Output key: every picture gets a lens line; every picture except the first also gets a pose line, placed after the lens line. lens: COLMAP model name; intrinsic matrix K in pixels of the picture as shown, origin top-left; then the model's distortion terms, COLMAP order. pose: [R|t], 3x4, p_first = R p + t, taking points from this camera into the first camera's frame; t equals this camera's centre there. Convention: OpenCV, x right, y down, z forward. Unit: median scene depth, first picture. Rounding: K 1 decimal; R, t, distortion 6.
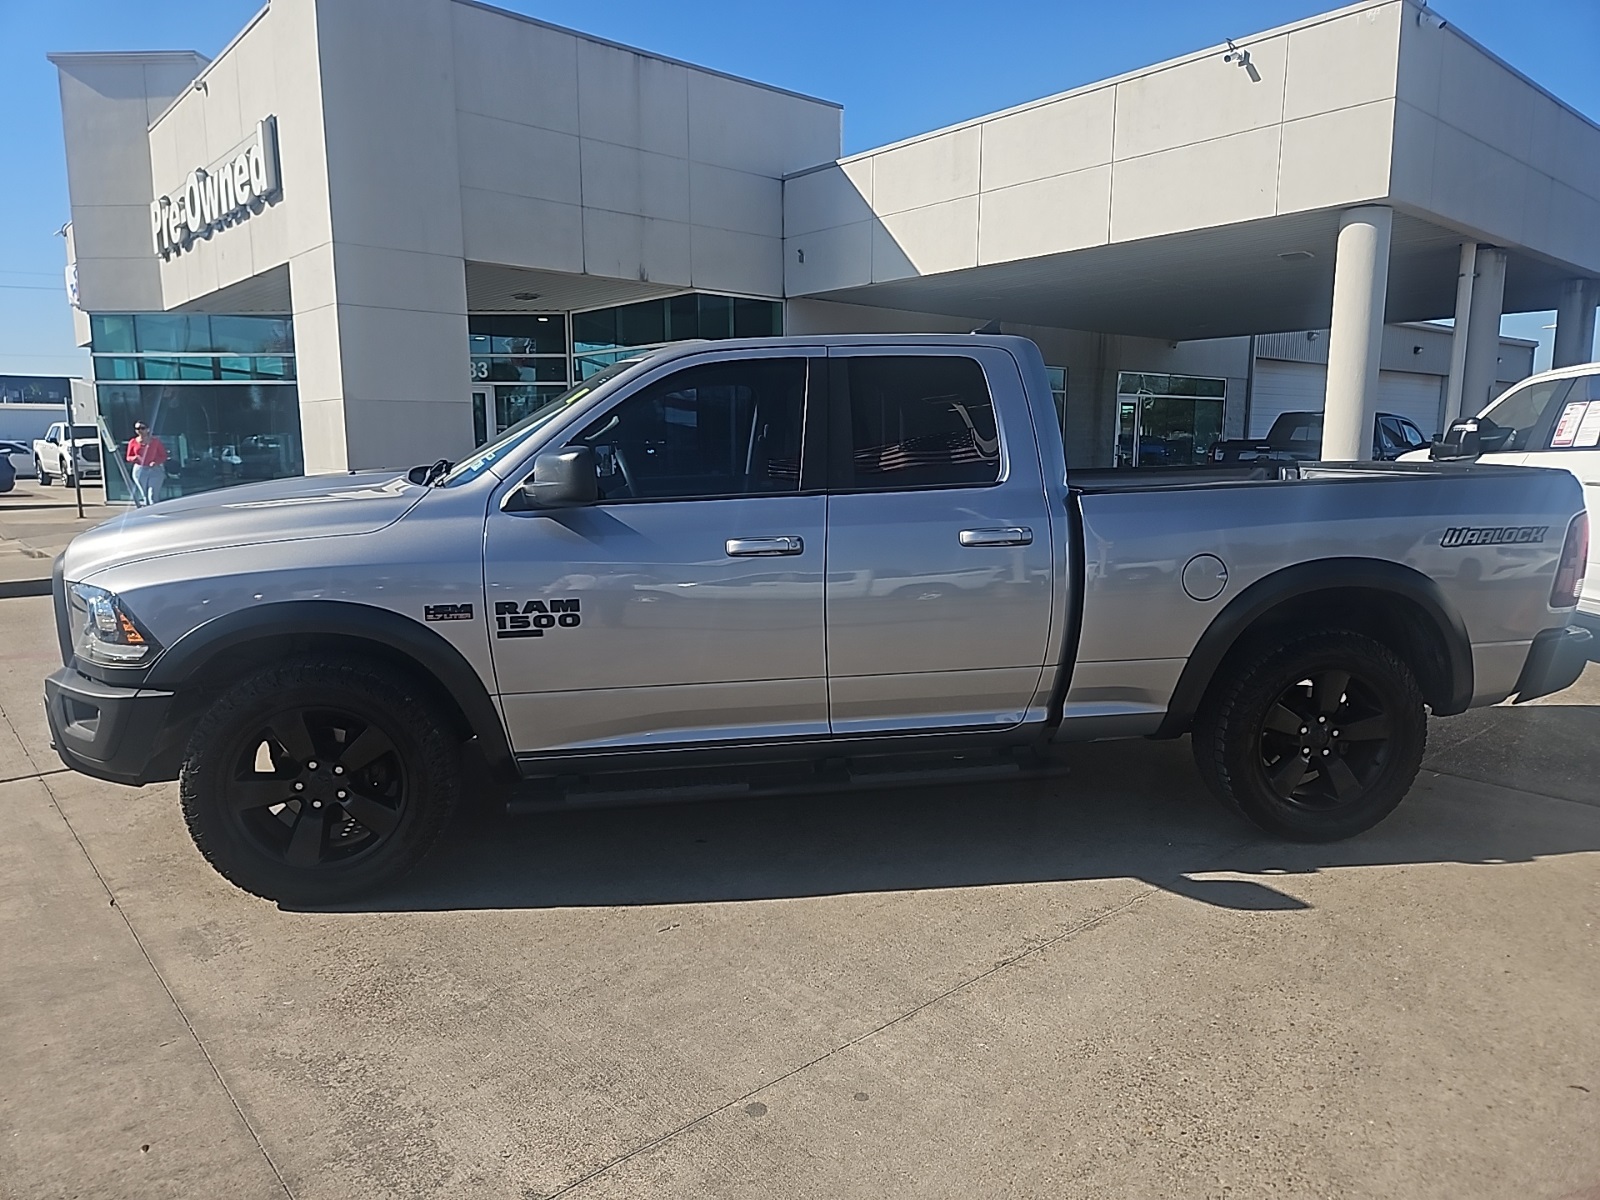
lens RADIAL K [[1077.6, 0, 797.6], [0, 1077.6, 603.4], [0, 0, 1]] dist [0.057046, -0.042075]
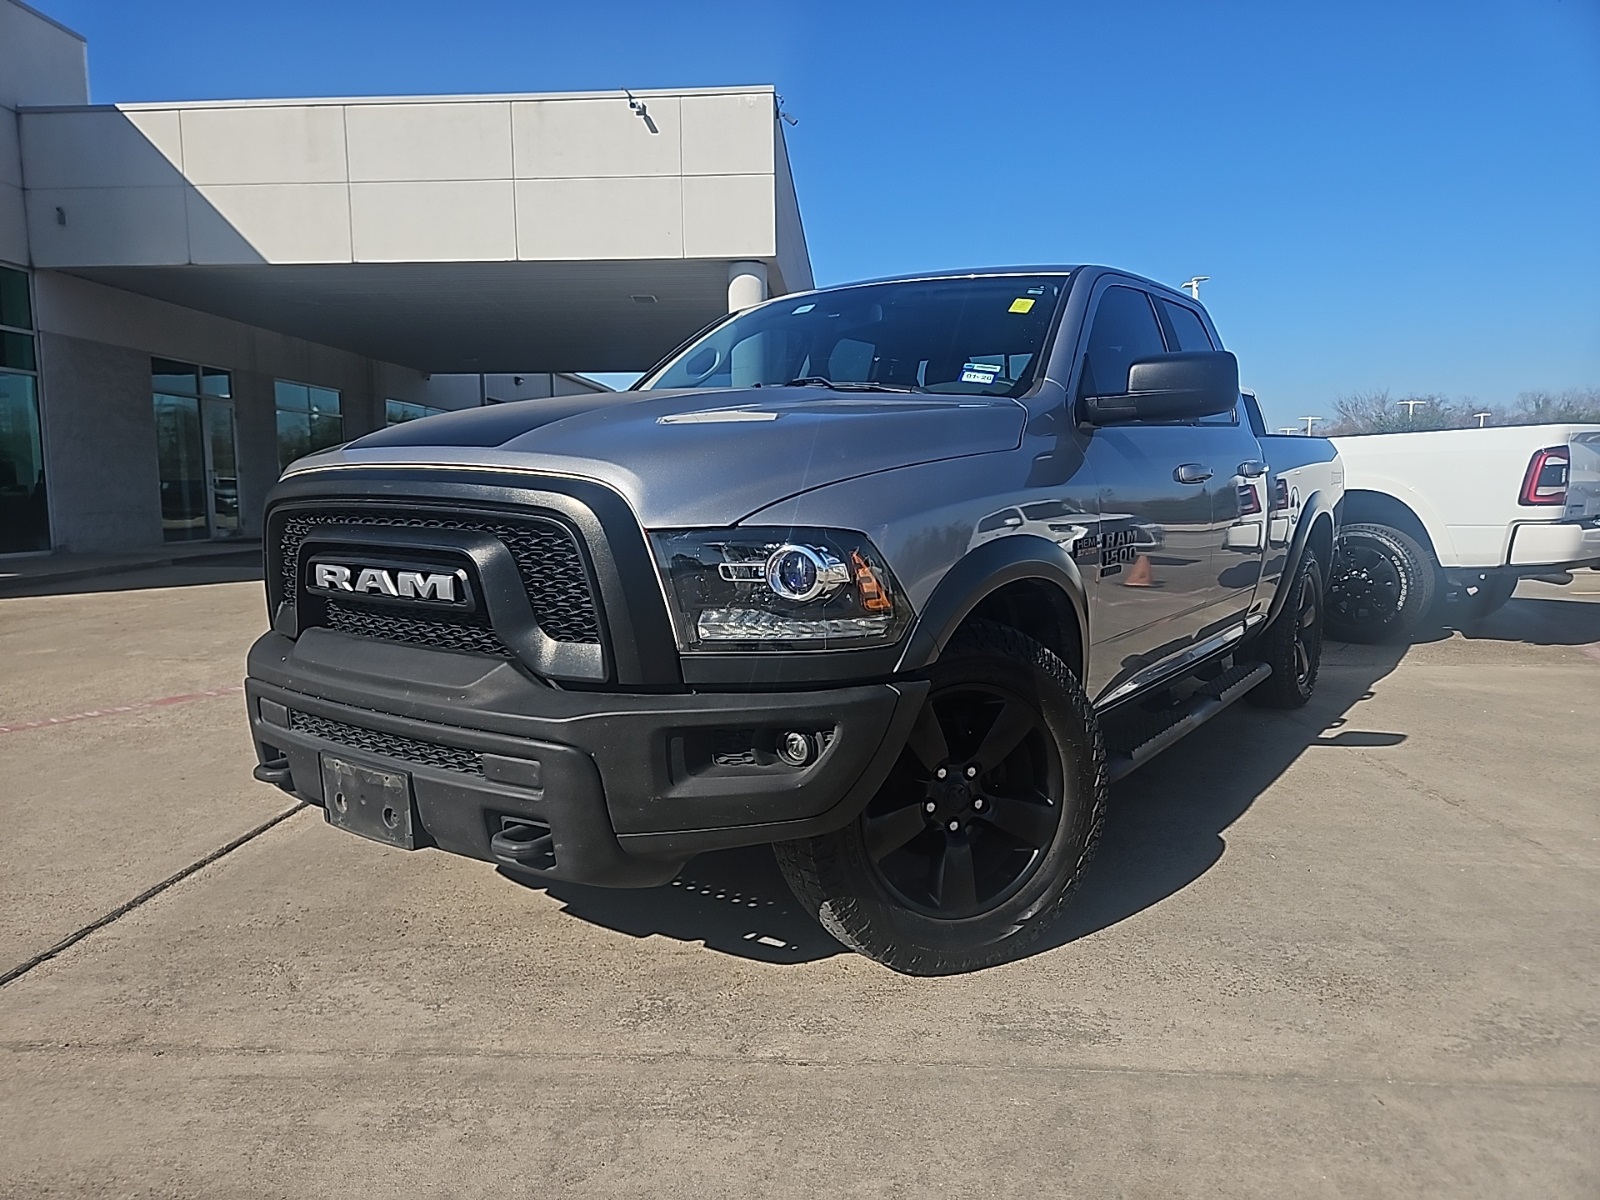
lens RADIAL K [[1077.6, 0, 793.5], [0, 1077.6, 600.0], [0, 0, 1]] dist [0.057046, -0.042075]
pose [[0.697380, -0.078071, 0.712436, -0.305972], [0.111291, 0.993788, -0.000037, 0.007158], [-0.708008, 0.079313, 0.701737, 0.169691]]
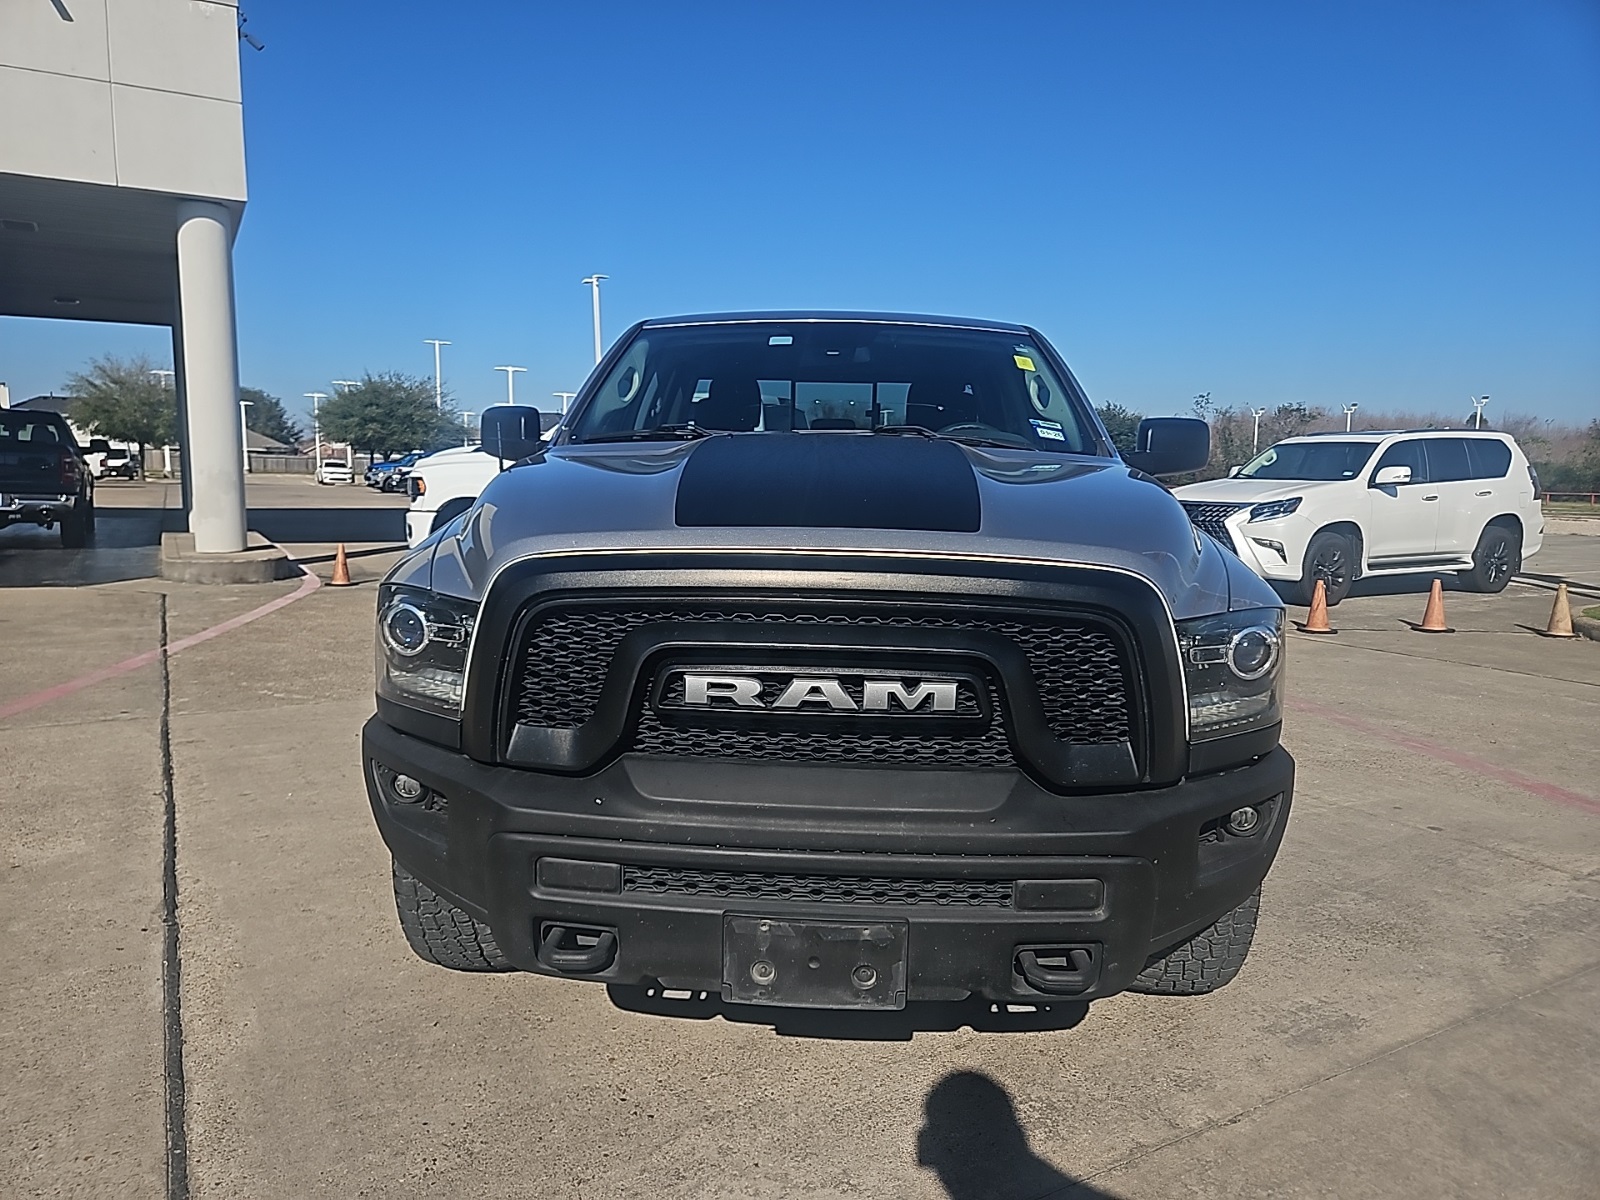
lens RADIAL K [[1077.6, 0, 793.7], [0, 1077.6, 604.9], [0, 0, 1]] dist [0.057046, -0.042075]
pose [[0.189142, -0.117517, 0.974892, -0.369763], [0.129394, 0.987138, 0.093889, -0.031126], [-0.973387, 0.108387, 0.201915, 0.323222]]
